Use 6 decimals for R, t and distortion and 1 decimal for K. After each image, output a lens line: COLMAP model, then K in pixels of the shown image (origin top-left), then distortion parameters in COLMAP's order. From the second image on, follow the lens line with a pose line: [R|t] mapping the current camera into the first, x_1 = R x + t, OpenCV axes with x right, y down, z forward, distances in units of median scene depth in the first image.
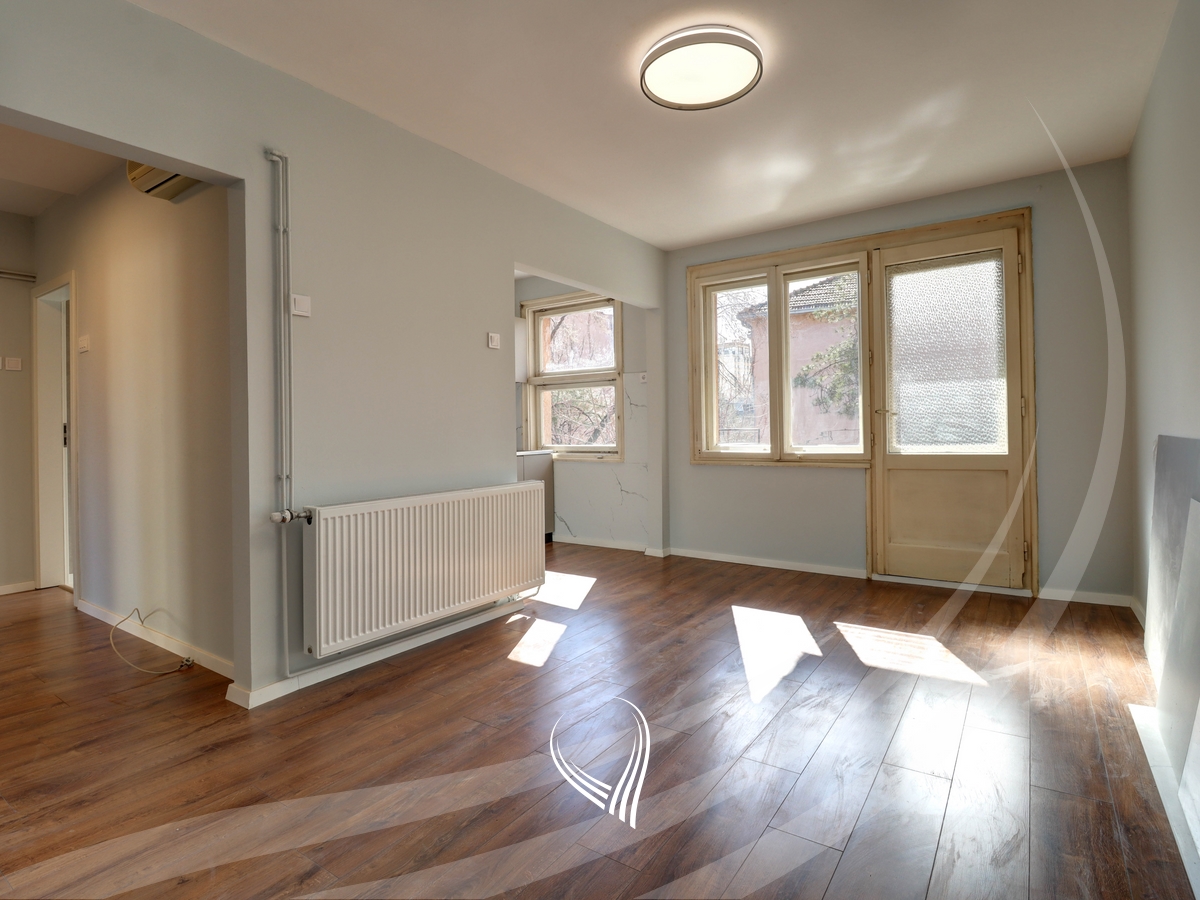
lens RADIAL K [[627.5, 0, 599.4], [0, 627.5, 430.5], [0, 0, 1]] dist [0.002651, -0.011490]
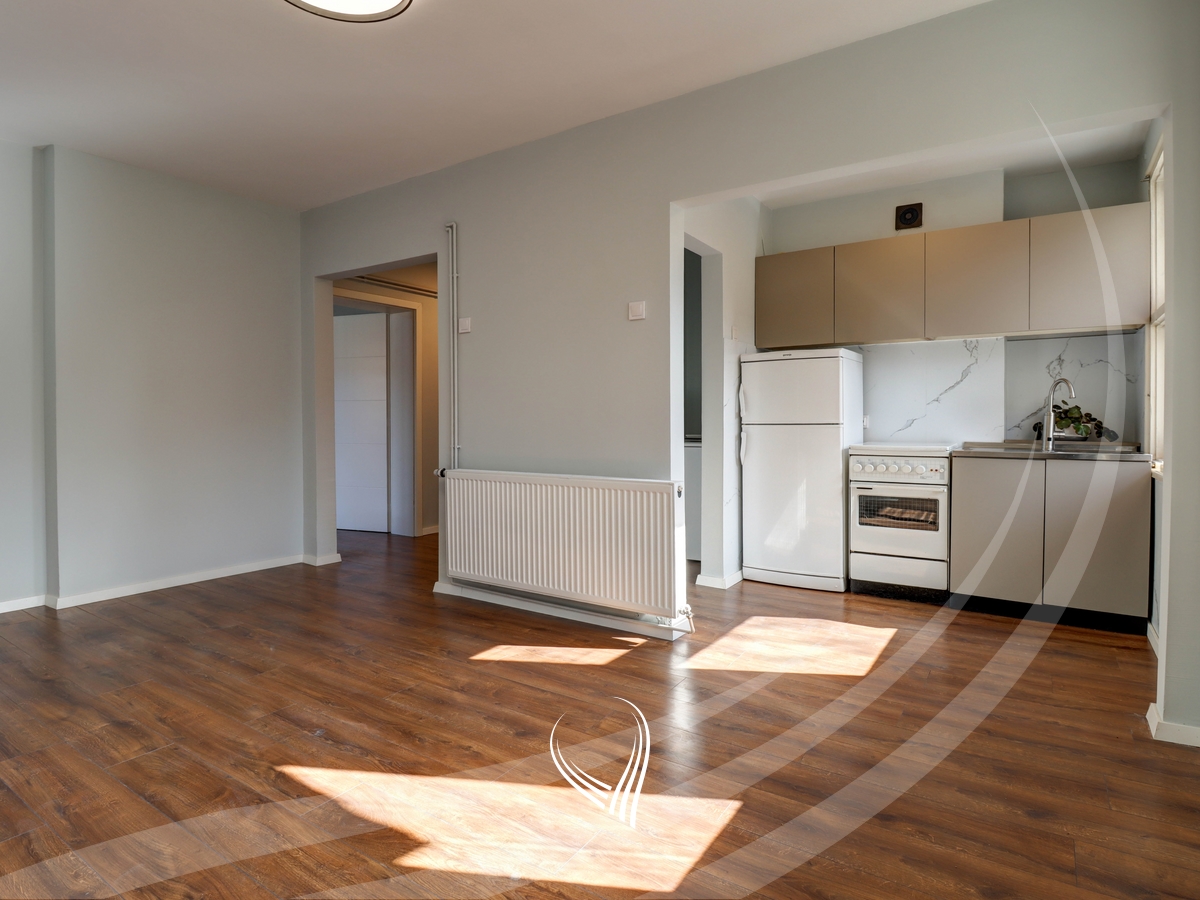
lens RADIAL K [[627.5, 0, 599.4], [0, 627.5, 430.5], [0, 0, 1]] dist [0.002651, -0.011490]
pose [[0.029765, 0.026285, -0.999211, 0.643281], [-0.001551, 0.999654, 0.026250, -0.000499], [0.999556, 0.000768, 0.029796, 0.869111]]
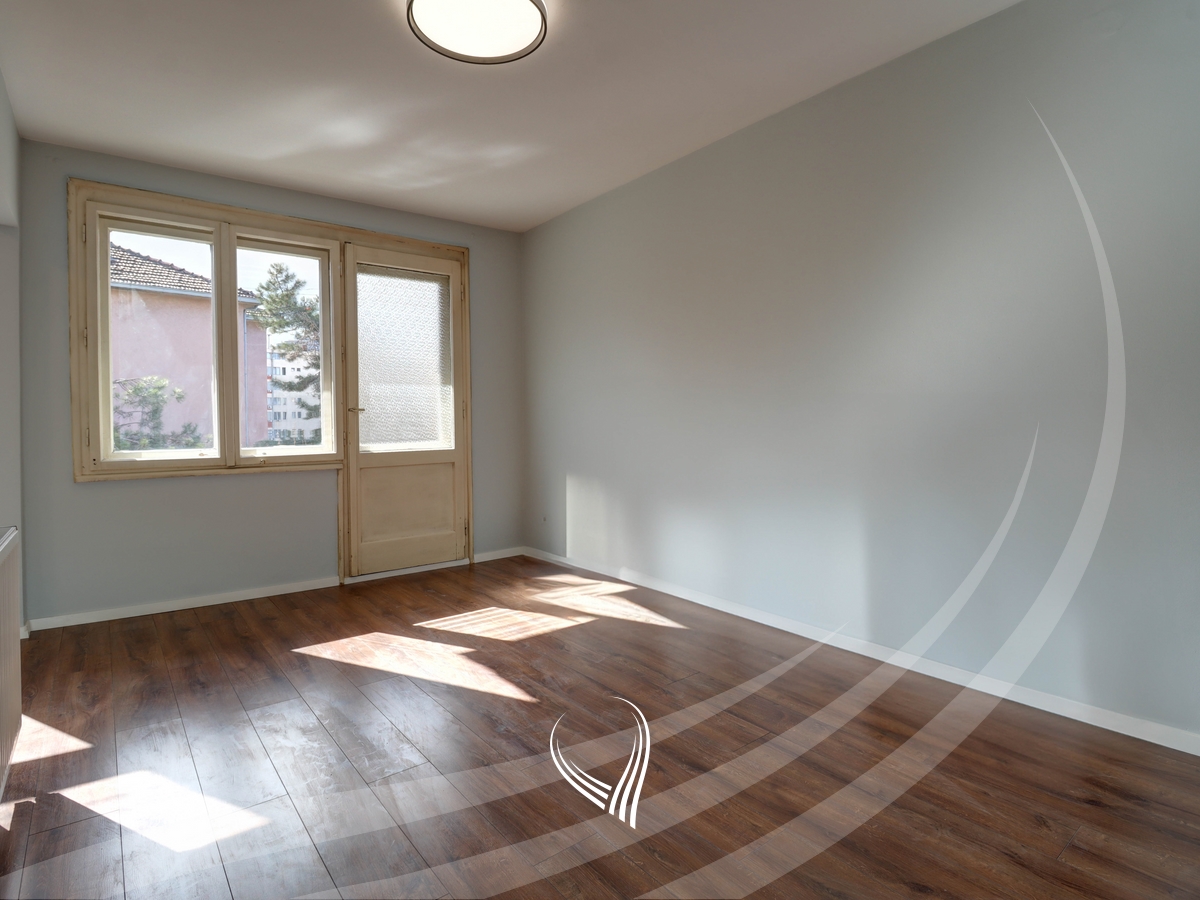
lens RADIAL K [[627.5, 0, 599.4], [0, 627.5, 430.5], [0, 0, 1]] dist [0.002651, -0.011490]
pose [[0.292832, -0.000624, 0.956164, -0.419269], [0.006227, 0.999980, -0.001254, 0.006156], [-0.956144, 0.006322, 0.292830, 0.388802]]
